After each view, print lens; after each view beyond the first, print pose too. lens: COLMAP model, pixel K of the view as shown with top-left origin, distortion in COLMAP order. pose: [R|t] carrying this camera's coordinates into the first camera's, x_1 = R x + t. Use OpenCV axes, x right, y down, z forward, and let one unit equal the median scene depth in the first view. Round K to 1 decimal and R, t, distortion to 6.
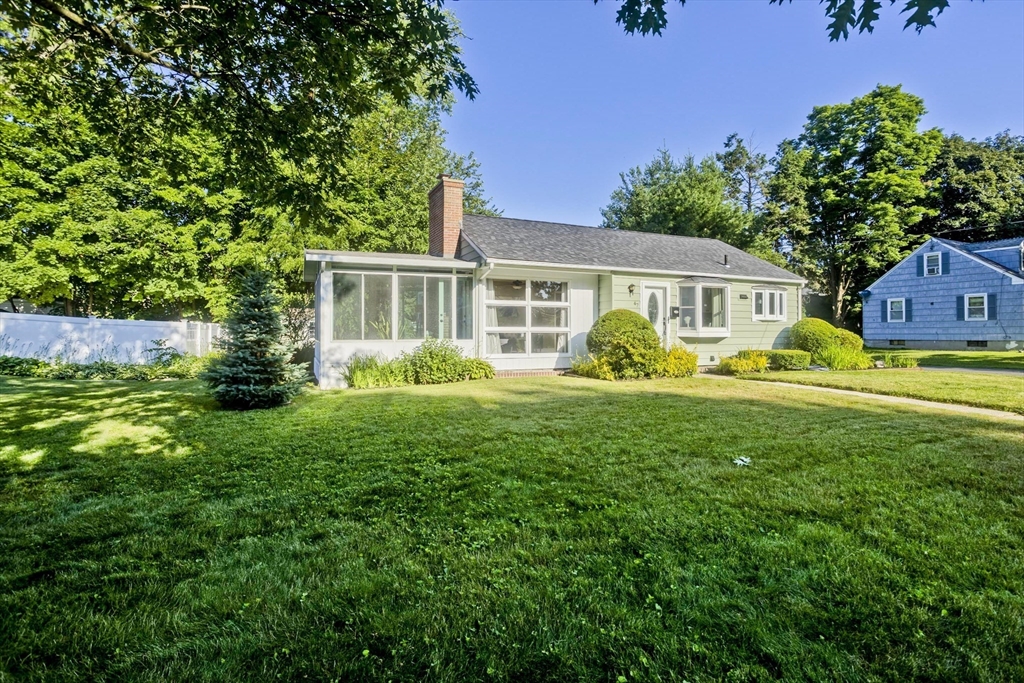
lens RADIAL K [[496.9, 0, 513.5], [0, 496.9, 339.2], [0, 0, 1]] dist [-0.044325, 0.028508]
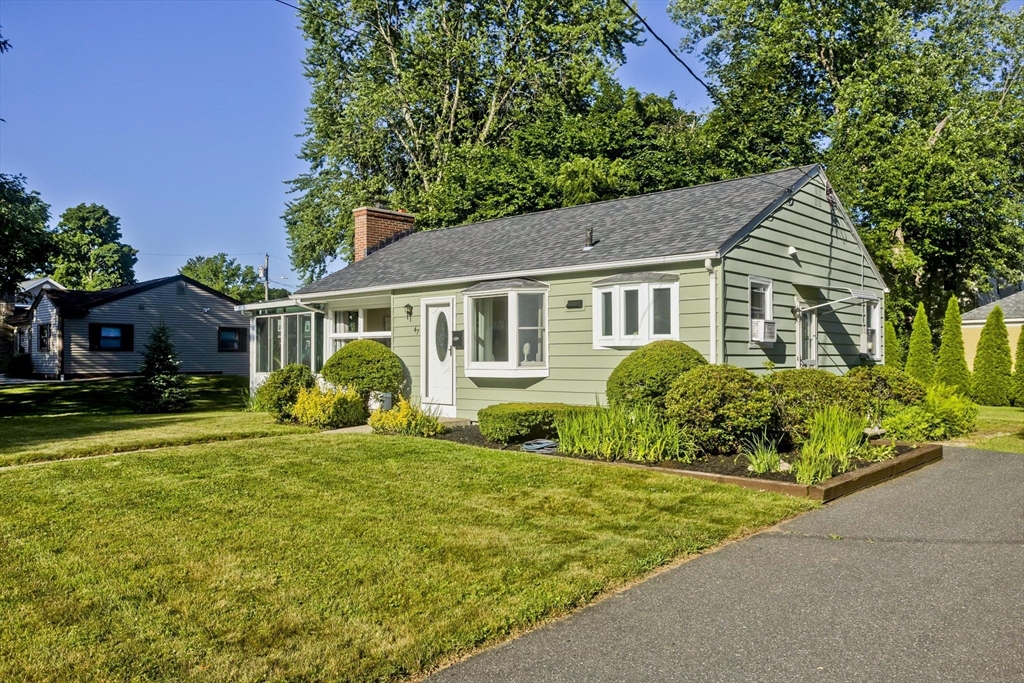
lens RADIAL K [[761.6, 0, 512.0], [0, 761.6, 341.5], [0, 0, 1]] dist [0.005634, 0.013645]
pose [[0.394925, -0.019746, -0.918501, 1.504649], [-0.008802, 0.999642, -0.025275, -0.029425], [0.918671, 0.018066, 0.394610, 0.759060]]
